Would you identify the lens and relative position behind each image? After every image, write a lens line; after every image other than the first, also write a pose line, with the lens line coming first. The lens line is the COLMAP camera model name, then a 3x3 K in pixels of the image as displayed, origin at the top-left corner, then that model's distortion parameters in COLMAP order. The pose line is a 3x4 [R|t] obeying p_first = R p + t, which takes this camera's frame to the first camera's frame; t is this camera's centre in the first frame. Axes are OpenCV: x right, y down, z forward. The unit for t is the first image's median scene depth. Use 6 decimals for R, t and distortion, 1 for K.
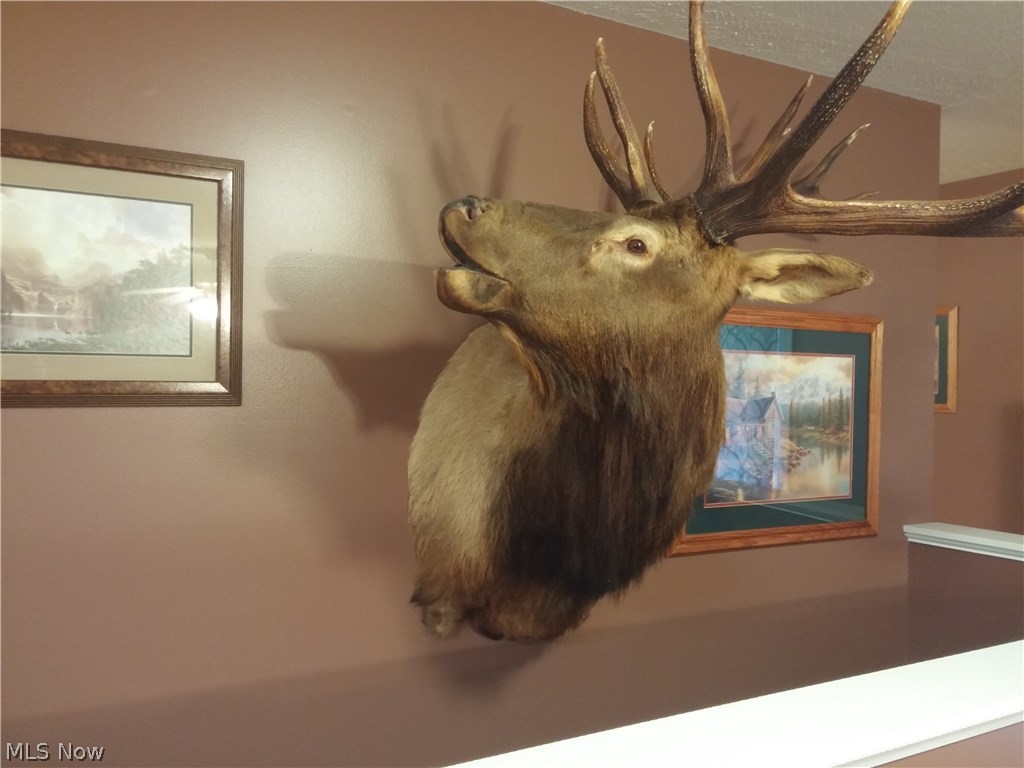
lens RADIAL K [[874.9, 0, 510.6], [0, 874.9, 383.2], [0, 0, 1]] dist [0.016790, 0.002194]
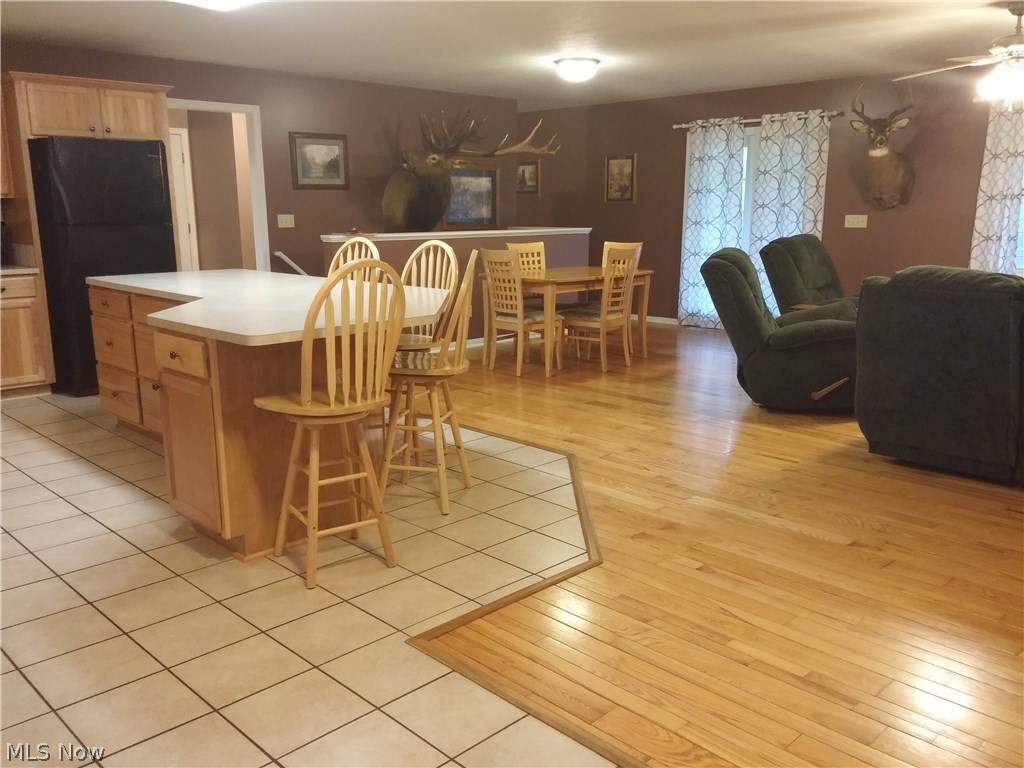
lens RADIAL K [[874.9, 0, 513.0], [0, 874.9, 386.2], [0, 0, 1]] dist [0.016790, 0.002194]
pose [[0.966454, -0.071030, 0.246823, -0.801917], [0.019657, 0.978636, 0.204659, 0.126712], [-0.256087, -0.192942, 0.947203, -4.427641]]
